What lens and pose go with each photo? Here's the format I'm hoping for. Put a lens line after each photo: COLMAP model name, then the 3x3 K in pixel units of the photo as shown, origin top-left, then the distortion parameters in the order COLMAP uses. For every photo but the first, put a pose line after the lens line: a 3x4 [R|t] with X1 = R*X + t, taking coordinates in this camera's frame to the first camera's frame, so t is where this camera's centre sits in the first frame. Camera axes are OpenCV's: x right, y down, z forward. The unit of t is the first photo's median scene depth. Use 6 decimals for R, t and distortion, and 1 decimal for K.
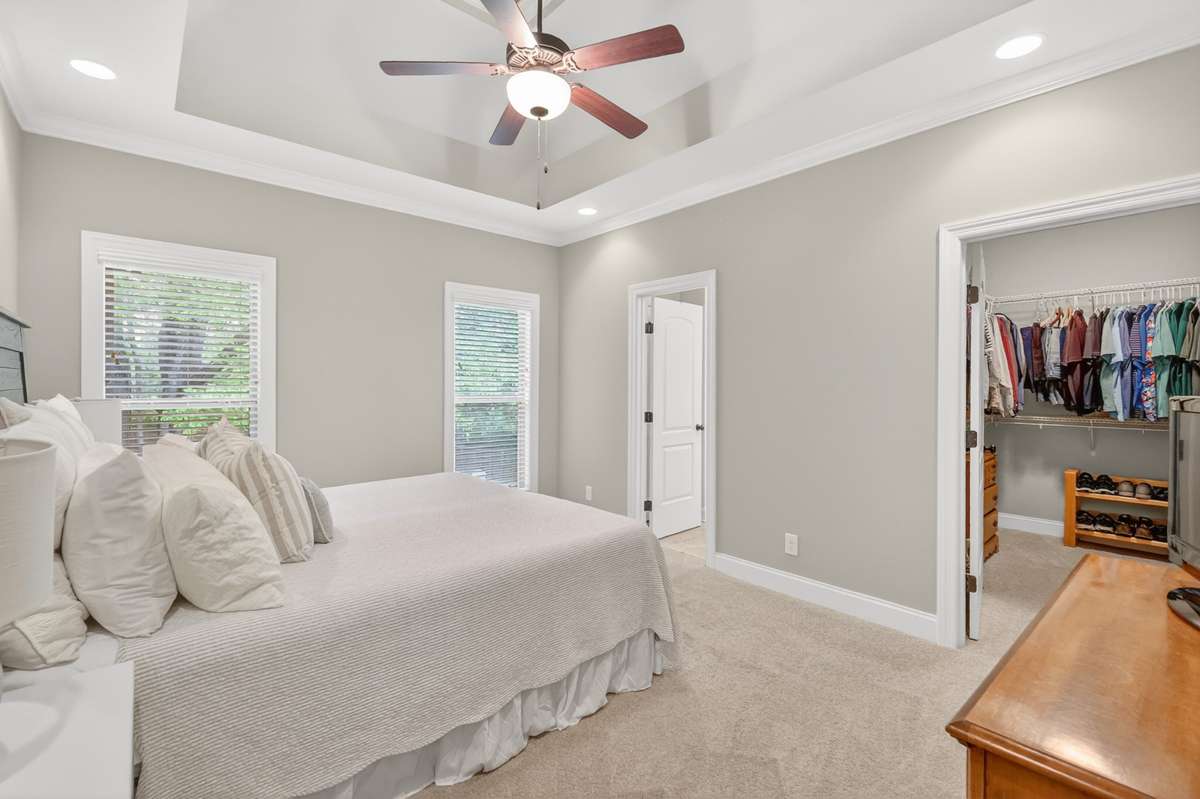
lens RADIAL K [[527.6, 0, 599.3], [0, 527.6, 386.7], [0, 0, 1]] dist [0.000261, -0.000033]
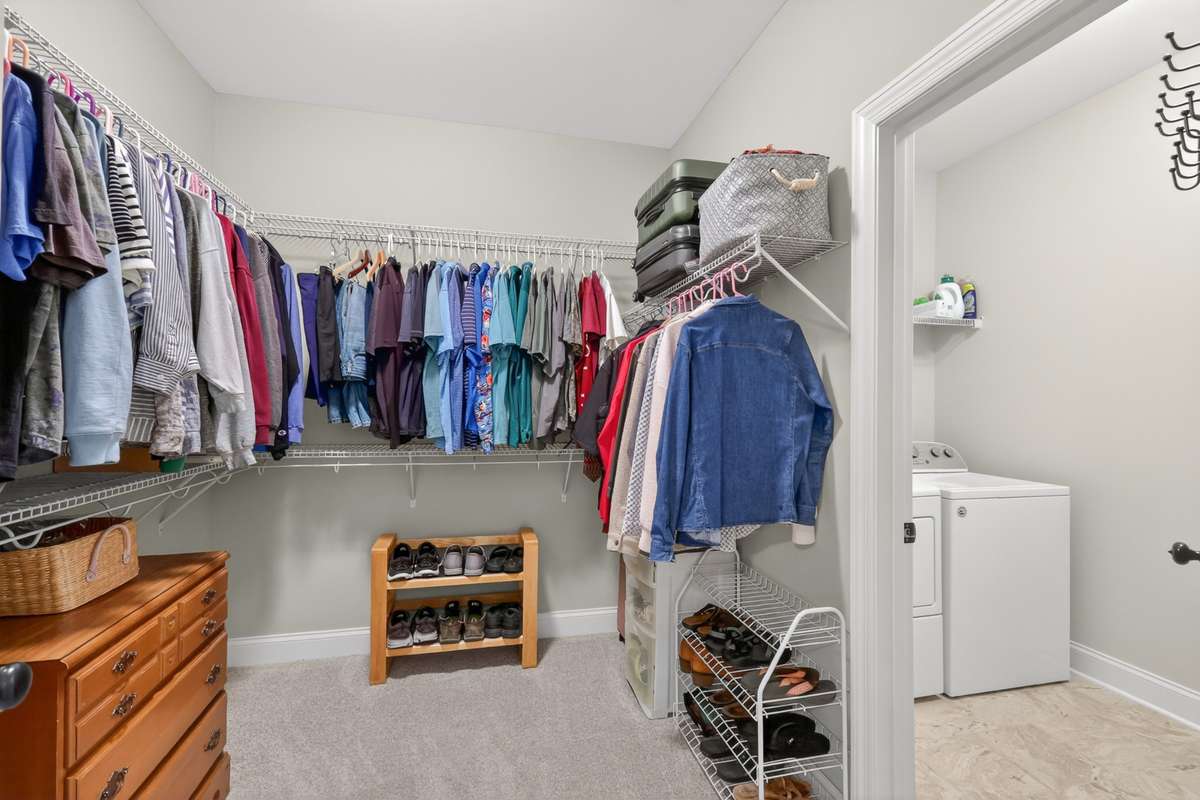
lens RADIAL K [[502.0, 0, 599.3], [0, 502.0, 400.1], [0, 0, 1]] dist [0.013555, 0.000029]
pose [[0.459654, 0.004322, 0.888087, 0.562123], [-0.007149, 0.999974, -0.001166, 0.005263], [-0.888069, -0.005813, 0.459673, 0.588389]]
